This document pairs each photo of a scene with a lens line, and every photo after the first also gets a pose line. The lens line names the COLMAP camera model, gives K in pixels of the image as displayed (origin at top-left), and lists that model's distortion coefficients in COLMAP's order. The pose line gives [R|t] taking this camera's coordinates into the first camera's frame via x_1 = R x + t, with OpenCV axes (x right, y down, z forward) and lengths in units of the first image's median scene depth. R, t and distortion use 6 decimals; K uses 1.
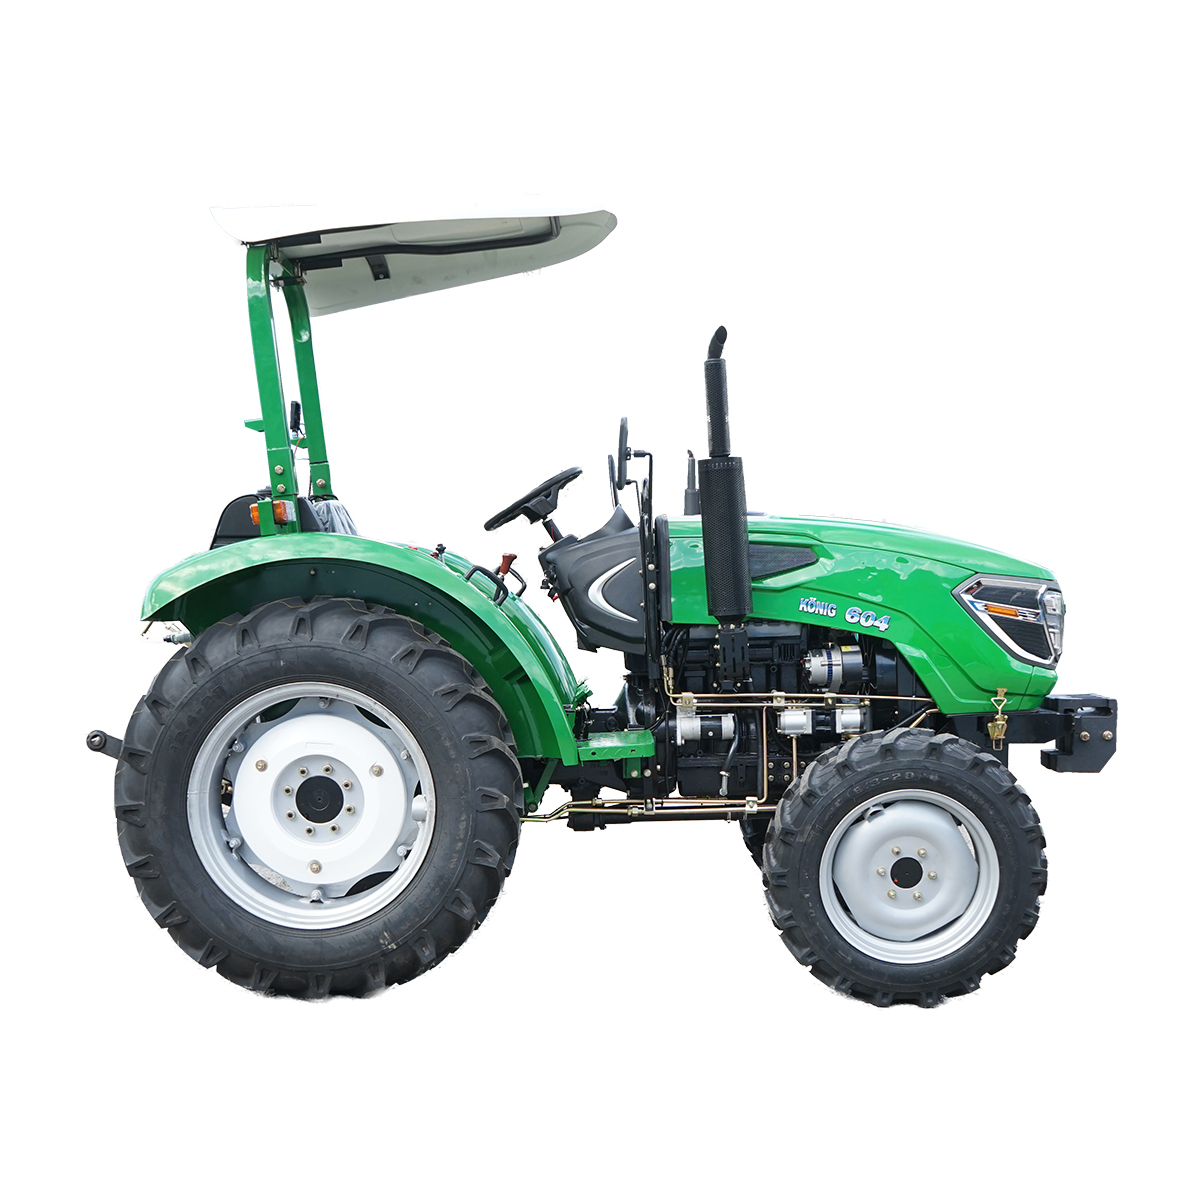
lens RADIAL K [[1256.6, 0, 600.0], [0, 1256.6, 600.0], [0, 0, 1]] dist [-0.019525, -0.013785]
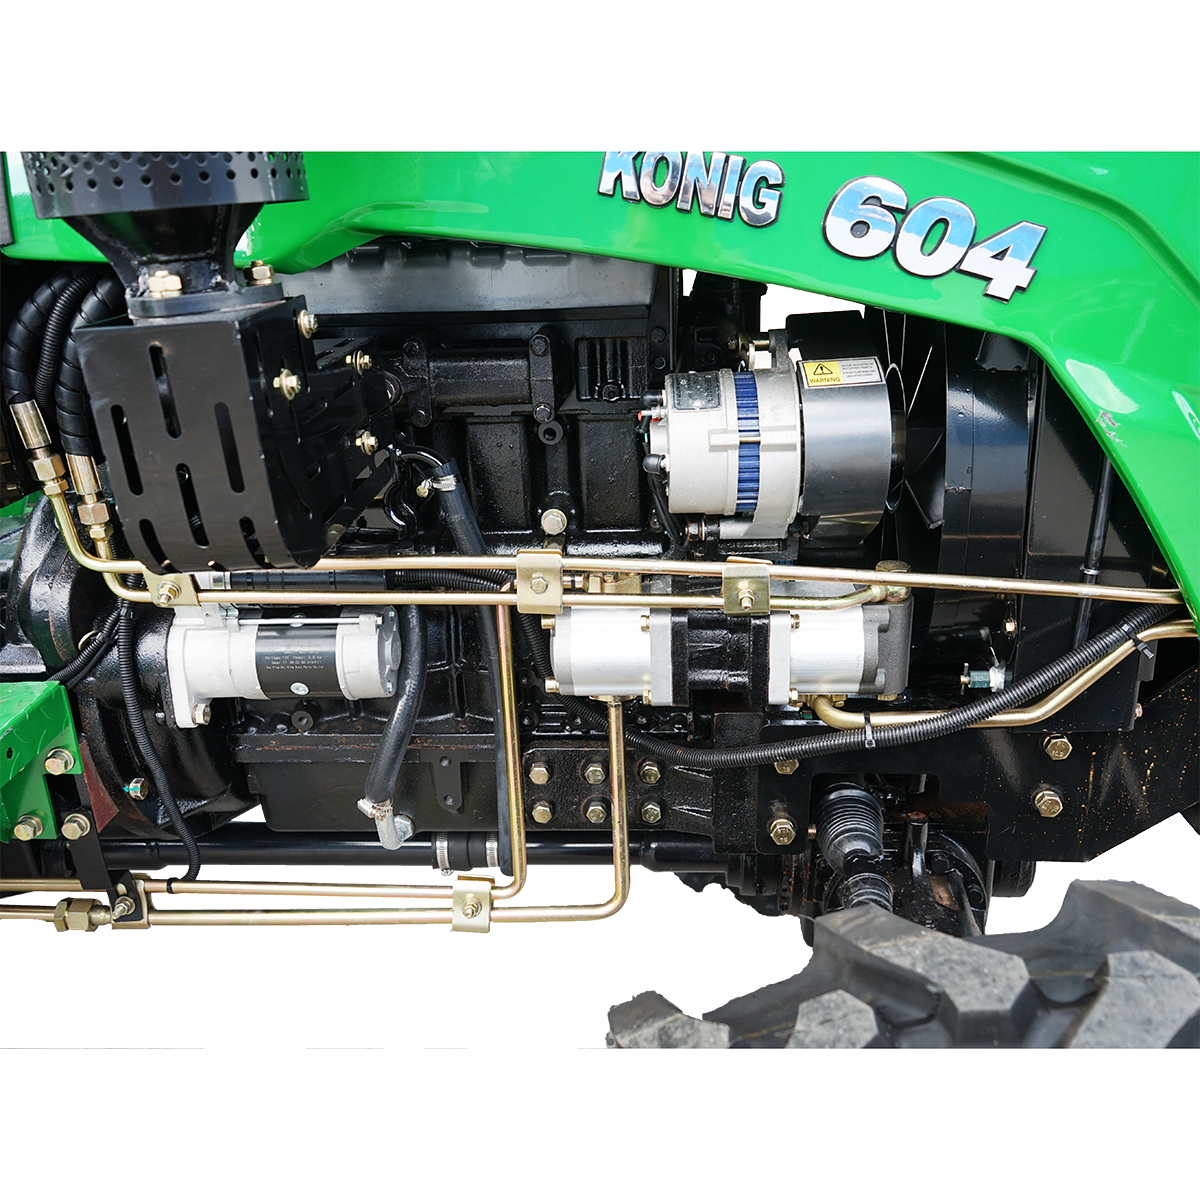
lens RADIAL K [[1256.6, 0, 600.0], [0, 1256.6, 600.0], [0, 0, 1]] dist [-0.019525, -0.013785]
pose [[0.999743, -0.005645, 0.021939, 0.149550], [-0.000877, 0.958086, 0.286480, 0.012890], [-0.022637, -0.286426, 0.957835, 0.766960]]
